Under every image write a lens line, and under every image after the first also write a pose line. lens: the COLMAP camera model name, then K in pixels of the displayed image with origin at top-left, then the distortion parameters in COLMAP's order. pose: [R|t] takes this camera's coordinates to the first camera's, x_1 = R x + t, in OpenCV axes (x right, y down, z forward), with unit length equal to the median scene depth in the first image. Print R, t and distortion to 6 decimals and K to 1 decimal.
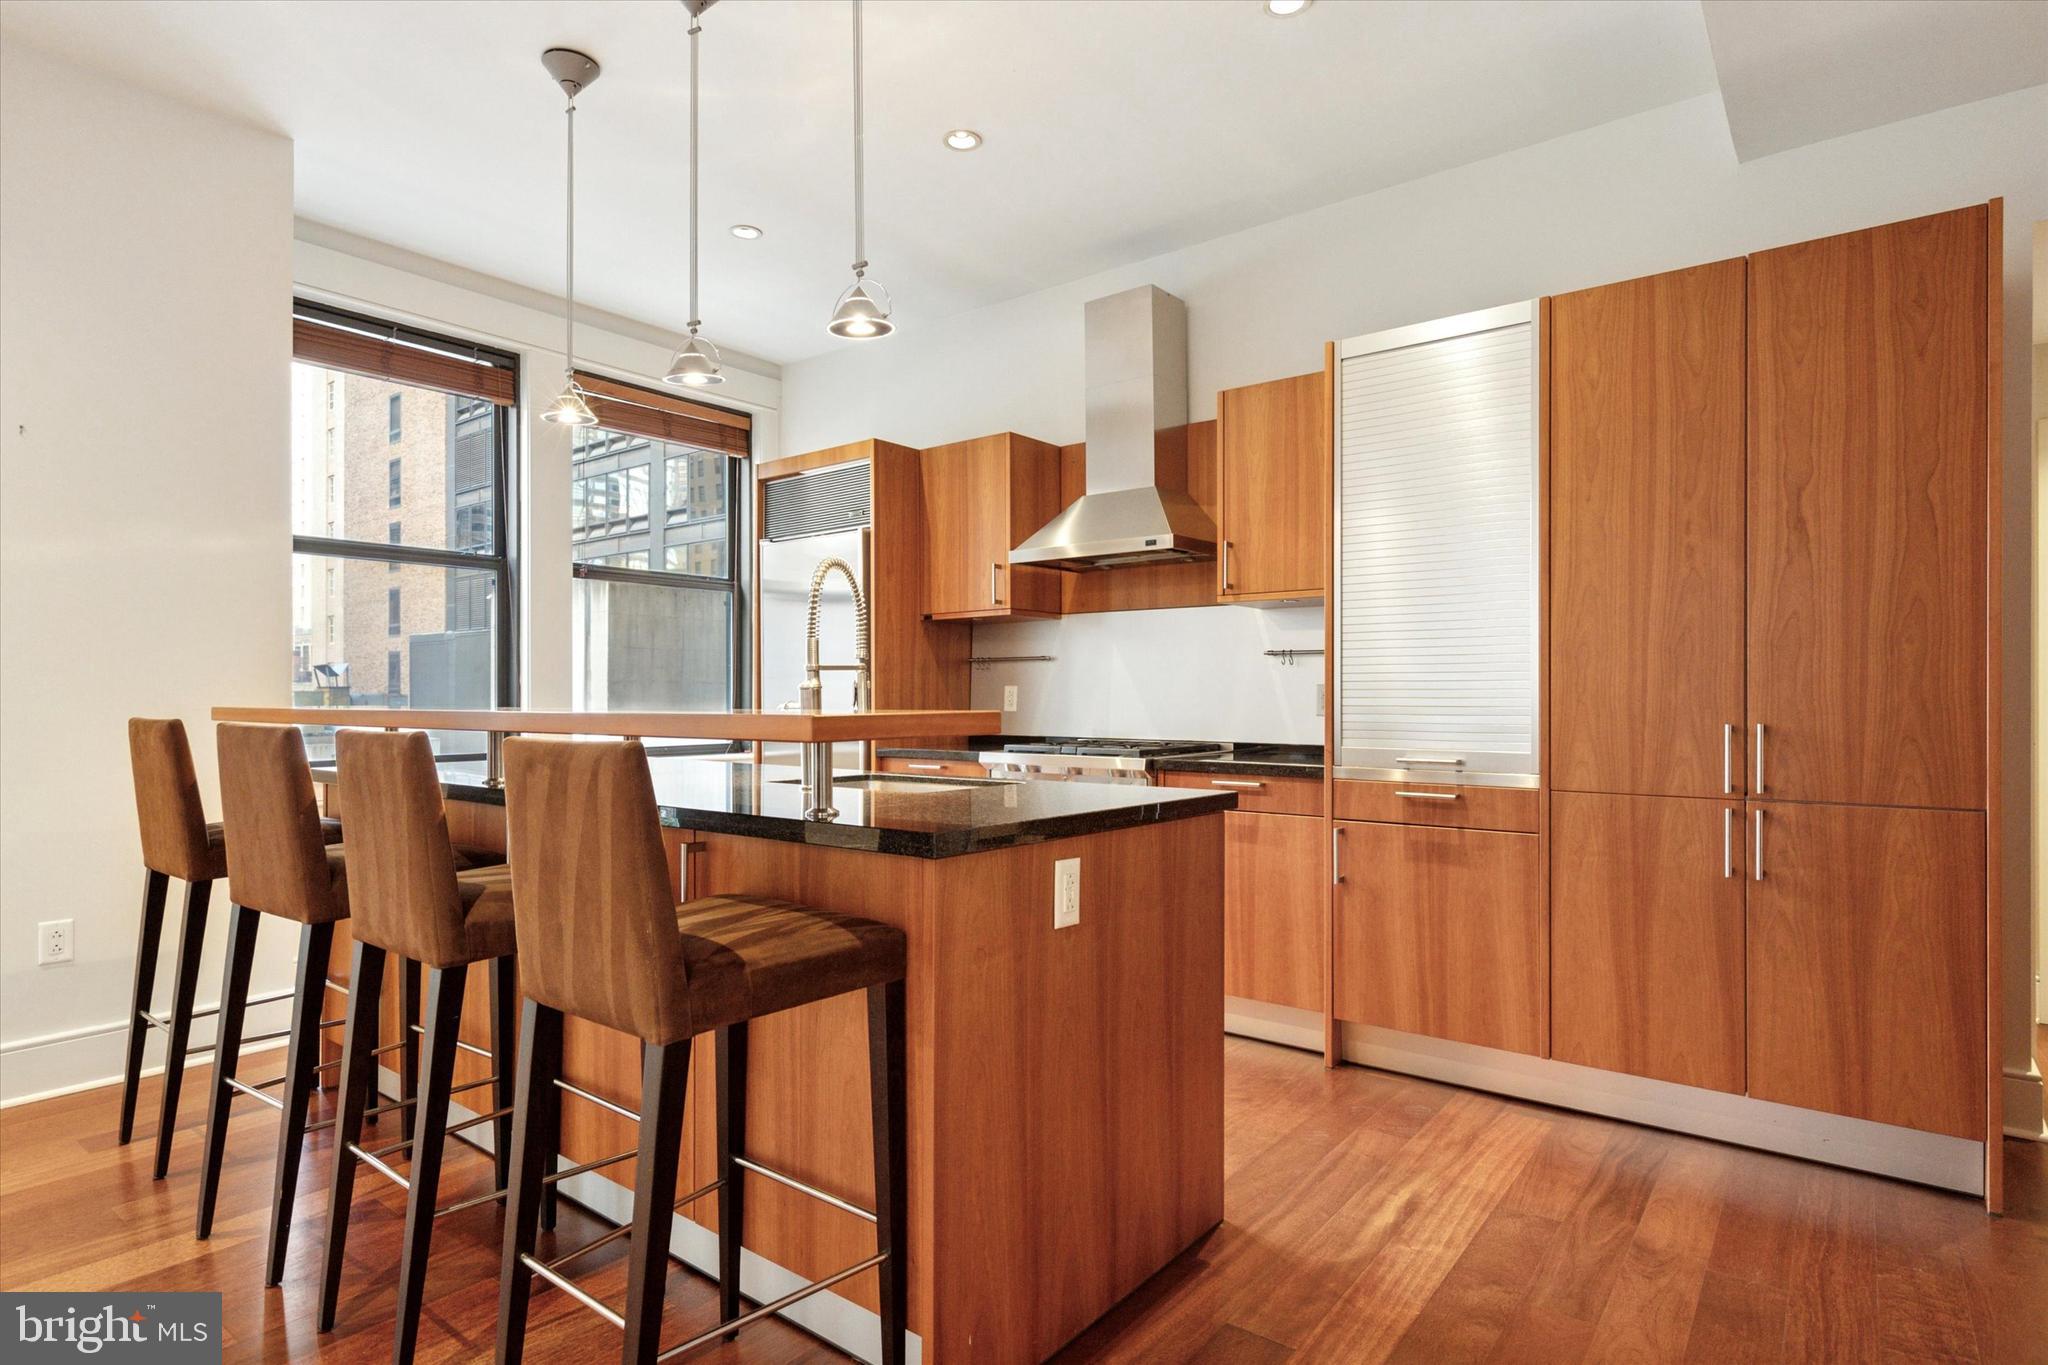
lens RADIAL K [[1082.1, 0, 1018.8], [0, 1082.1, 693.0], [0, 0, 1]] dist [0.000834, 0.001123]
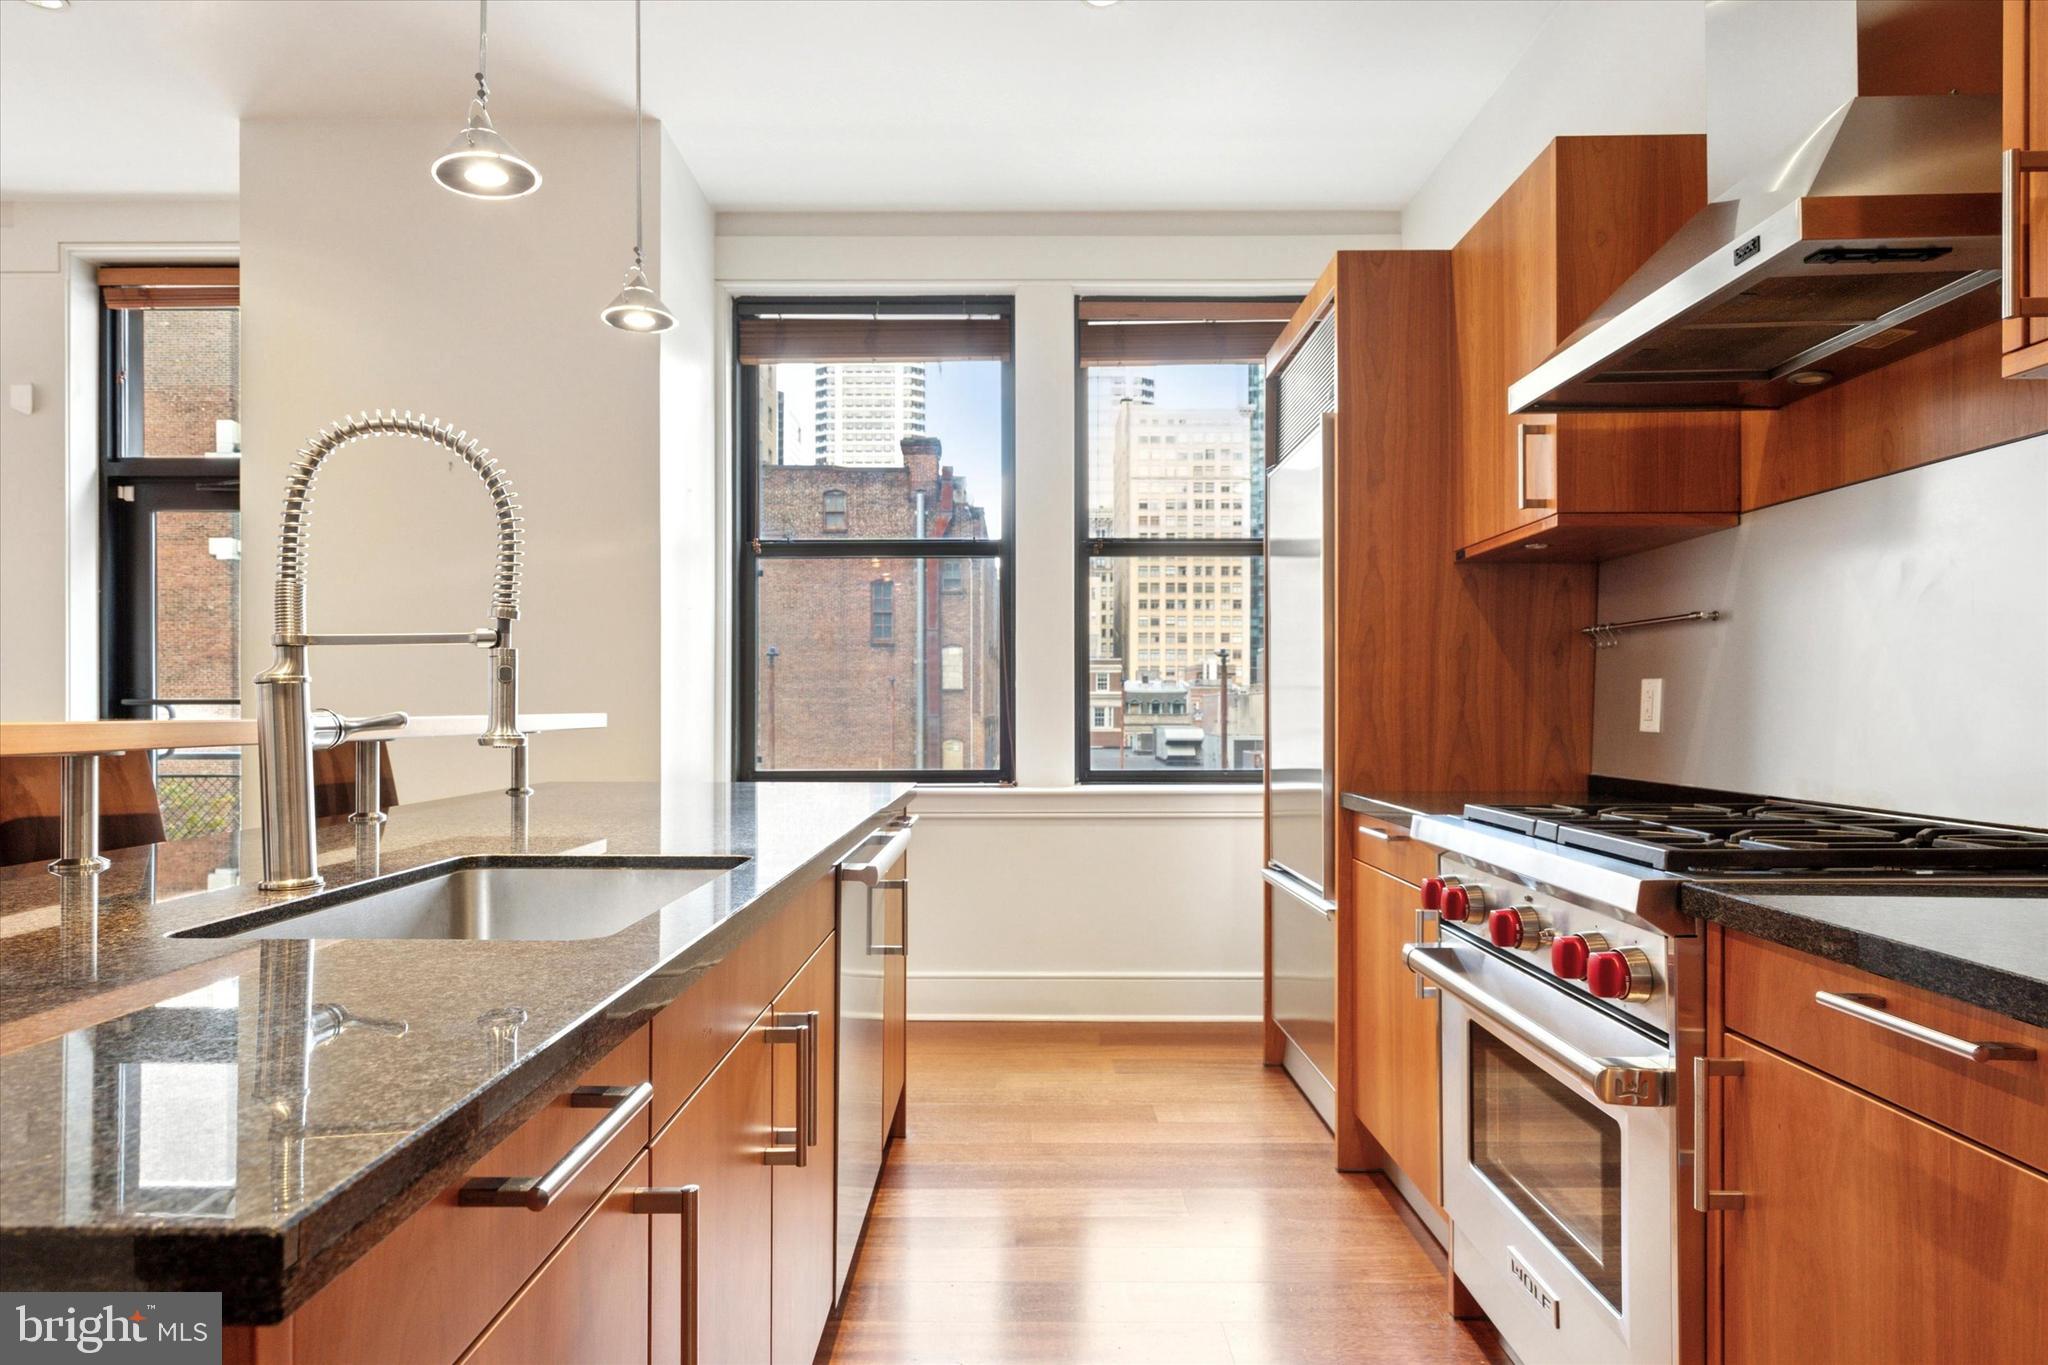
lens RADIAL K [[1082.1, 0, 1018.9], [0, 1082.1, 710.5], [0, 0, 1]] dist [0.000834, 0.001123]
pose [[0.615599, 0.001733, -0.788058, 0.328141], [0.004224, 0.999976, 0.005499, 0.005848], [0.788048, -0.006714, 0.615577, 0.789582]]
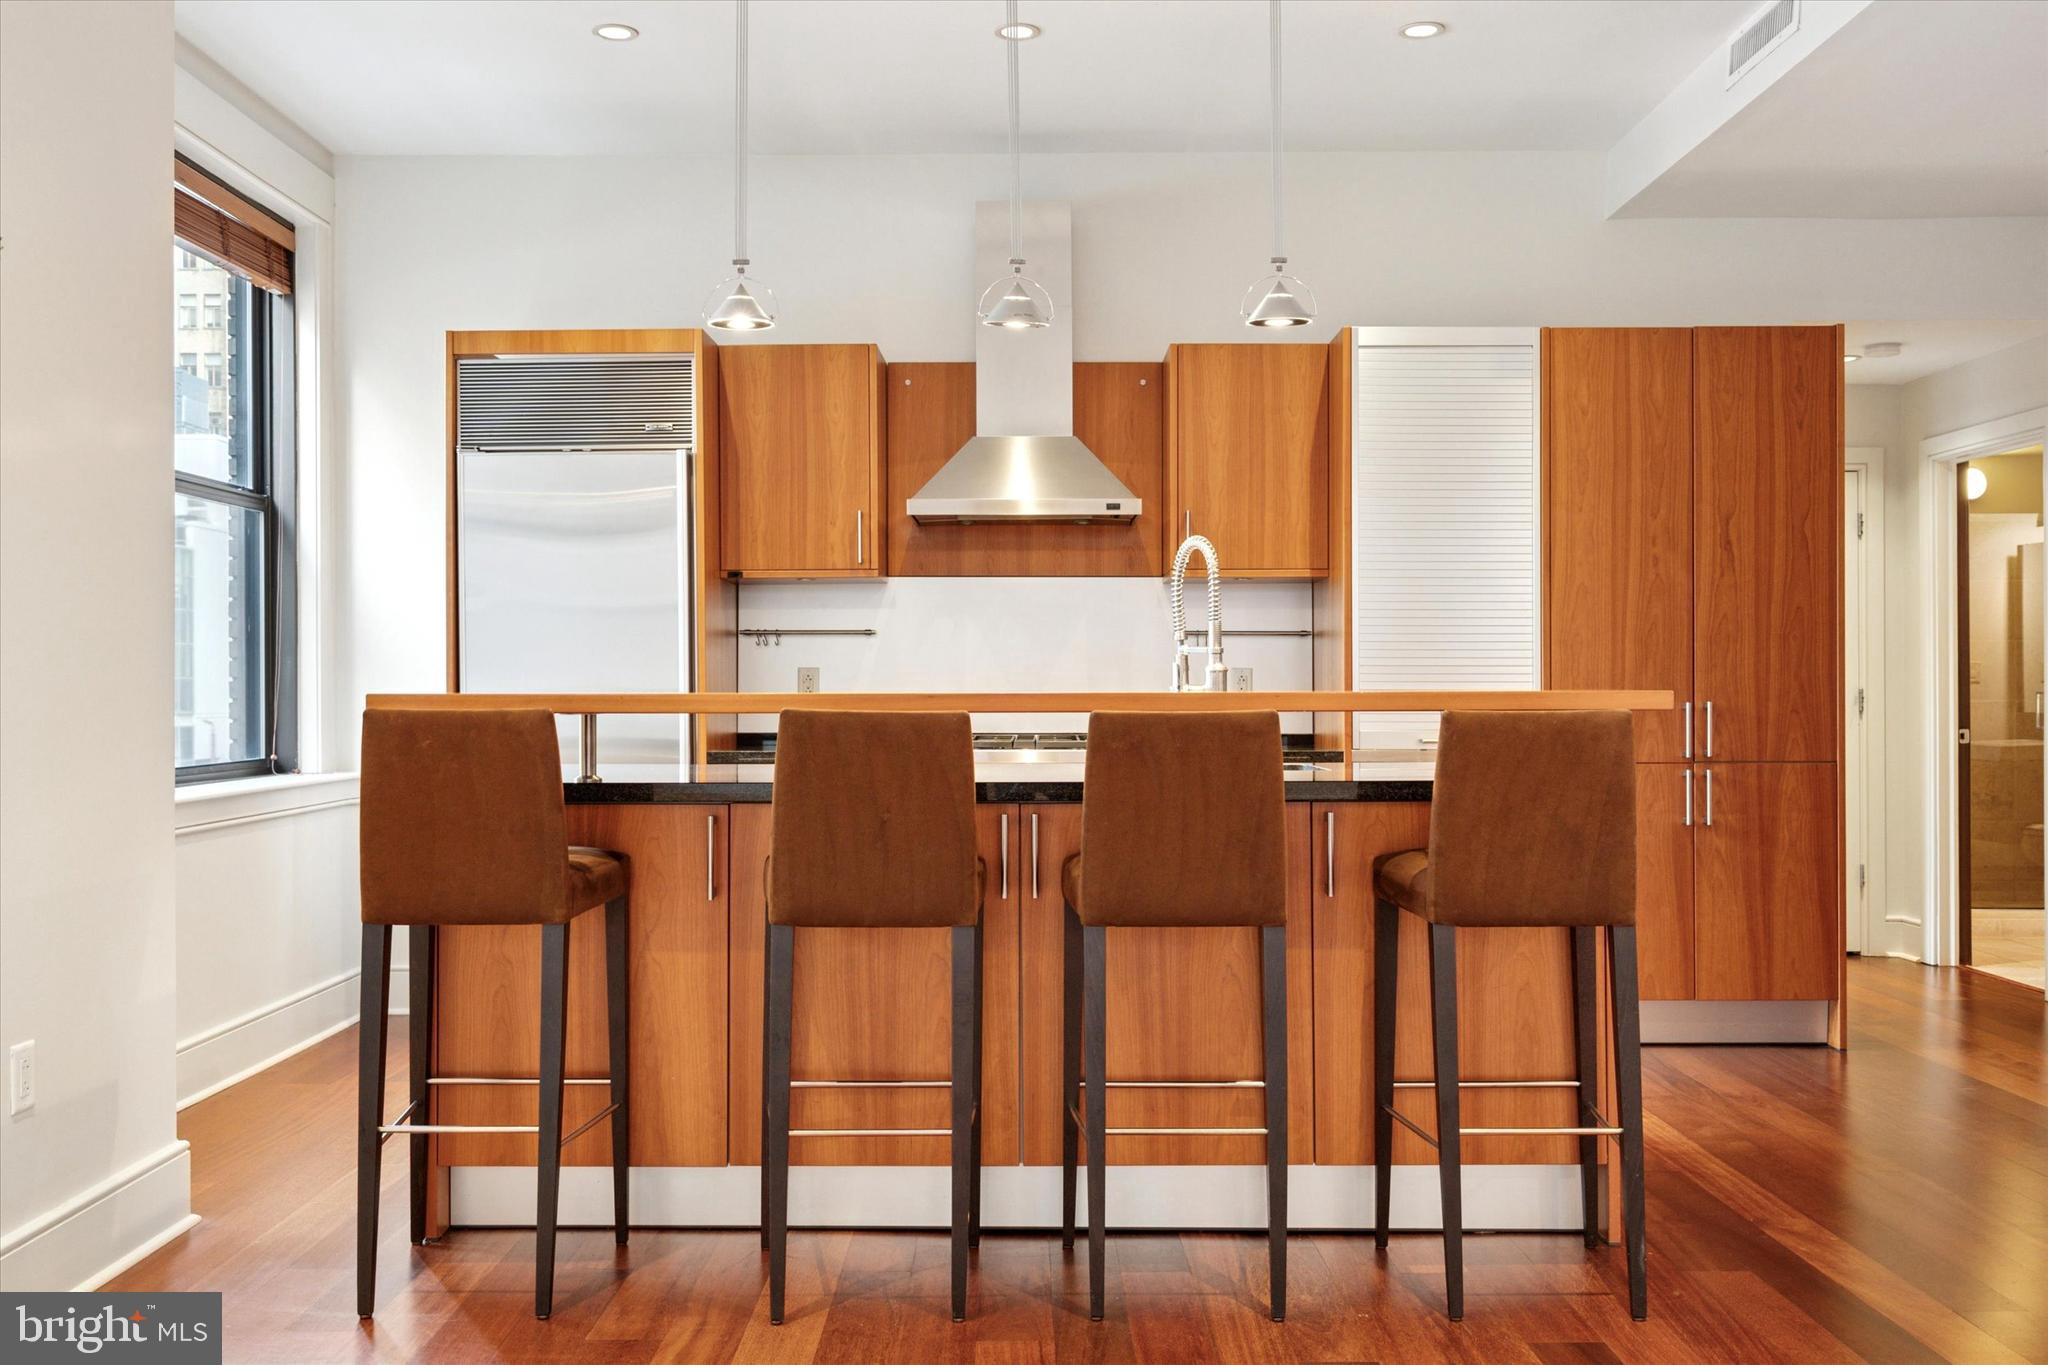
lens RADIAL K [[1857.4, 0, 1024.8], [0, 1857.4, 682.3], [0, 0, 1]] dist [0.010175, 0.000000]
pose [[0.784716, 0.001795, 0.619853, -1.139187], [-0.001646, 0.999998, -0.000813, 0.007857], [-0.619854, -0.000382, 0.784717, -0.186321]]
